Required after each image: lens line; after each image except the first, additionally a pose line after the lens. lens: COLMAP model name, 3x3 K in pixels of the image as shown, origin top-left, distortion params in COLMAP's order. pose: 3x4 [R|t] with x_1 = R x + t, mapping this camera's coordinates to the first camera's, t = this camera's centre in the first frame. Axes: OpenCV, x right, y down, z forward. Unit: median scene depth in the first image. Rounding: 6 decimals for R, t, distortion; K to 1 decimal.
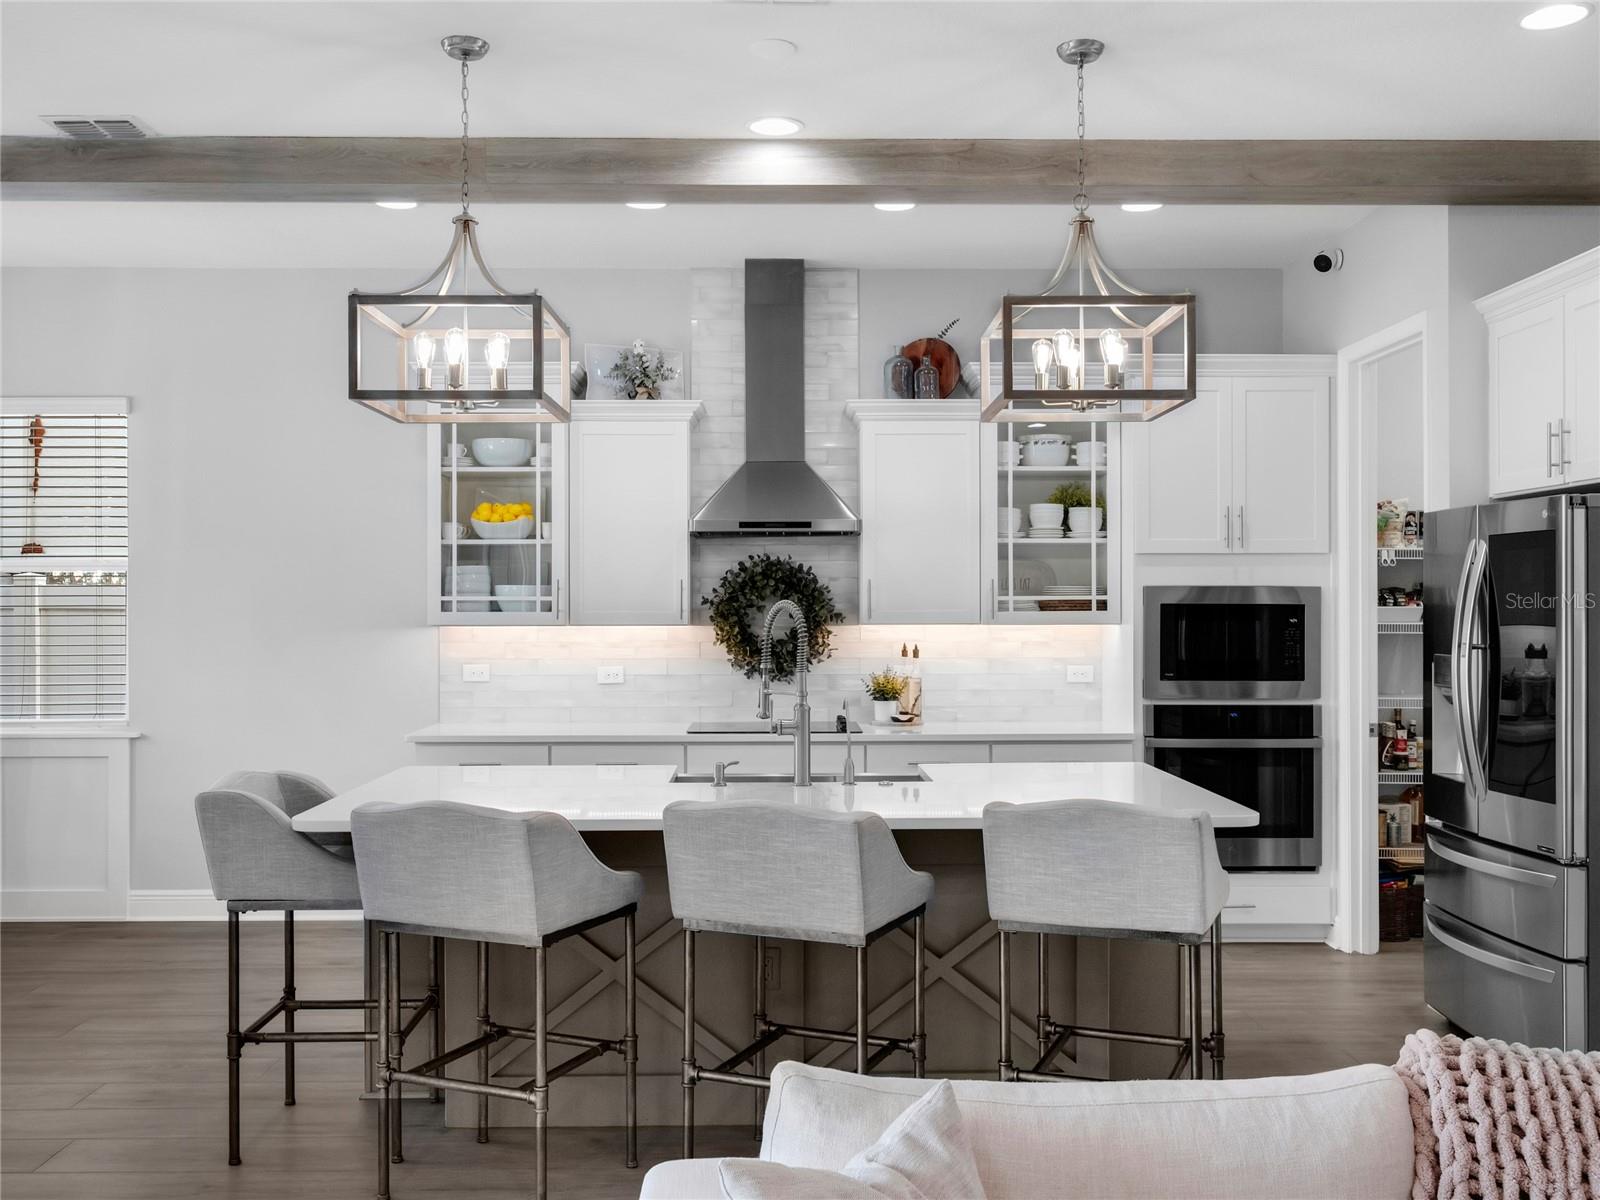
lens RADIAL K [[1438.2, 0, 798.9], [0, 1438.2, 603.5], [0, 0, 1]] dist [-0.013035, 0.000588]
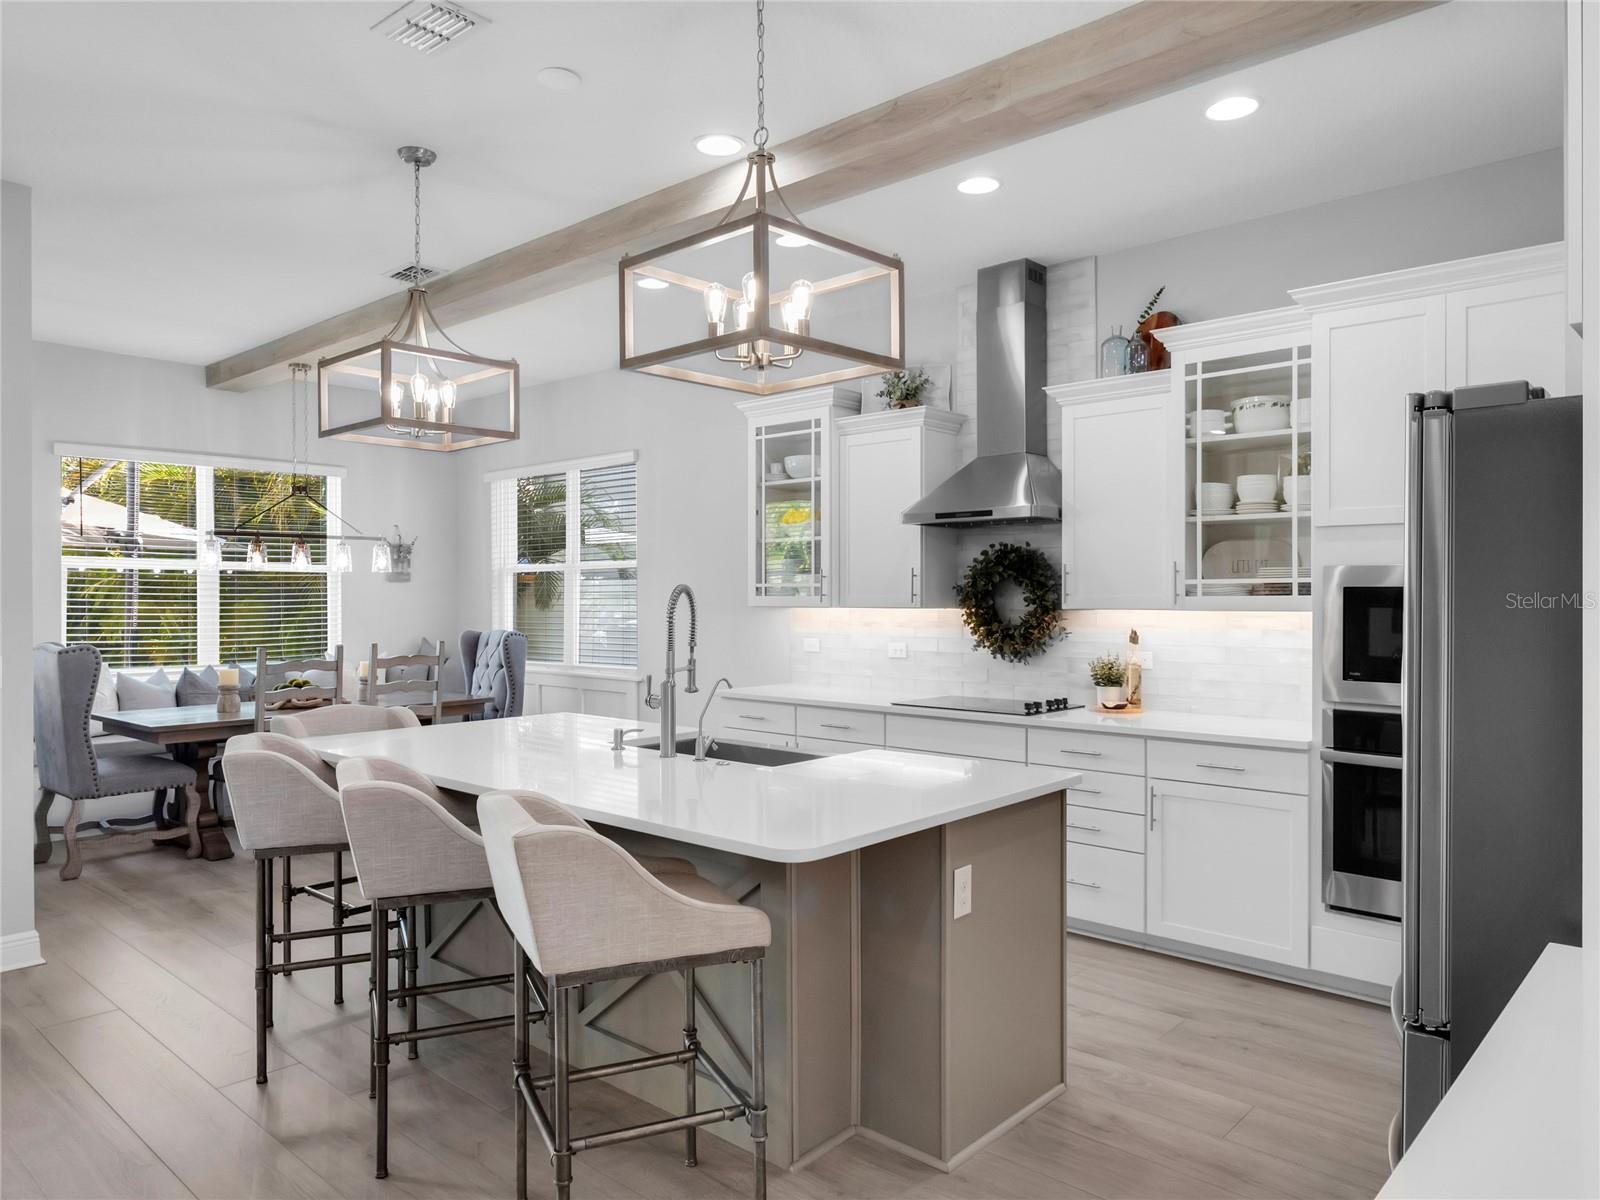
lens RADIAL K [[1063.2, 0, 799.9], [0, 1063.2, 599.1], [0, 0, 1]] dist [-0.007582, -0.002189]
pose [[0.723532, 0.003224, -0.690283, 0.415261], [-0.000663, 0.999992, 0.003976, 0.004769], [0.690290, -0.002419, 0.723528, 0.327447]]
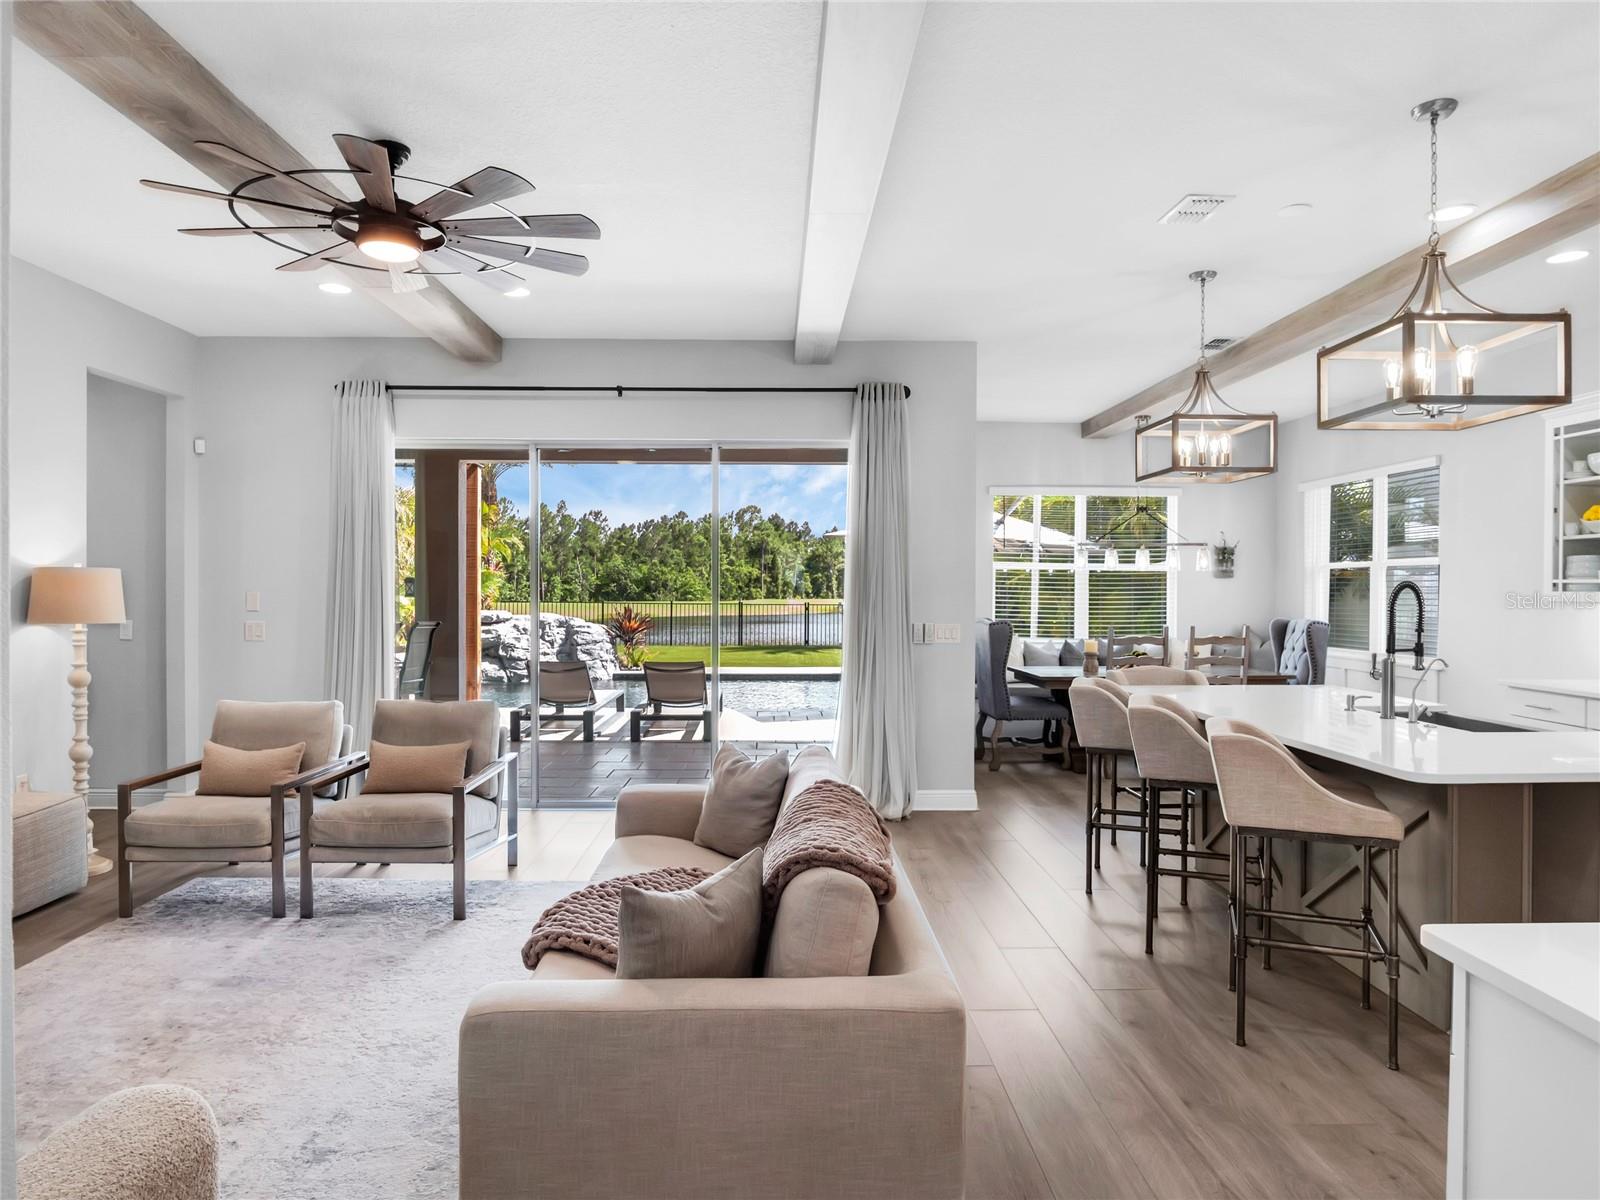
lens RADIAL K [[1063.2, 0, 801.8], [0, 1063.2, 601.0], [0, 0, 1]] dist [-0.007582, -0.002189]
pose [[0.014810, 0.014894, -0.999779, 0.684288], [-0.004749, 0.999879, 0.014825, 0.003512], [0.999879, 0.004528, 0.014879, 0.283012]]
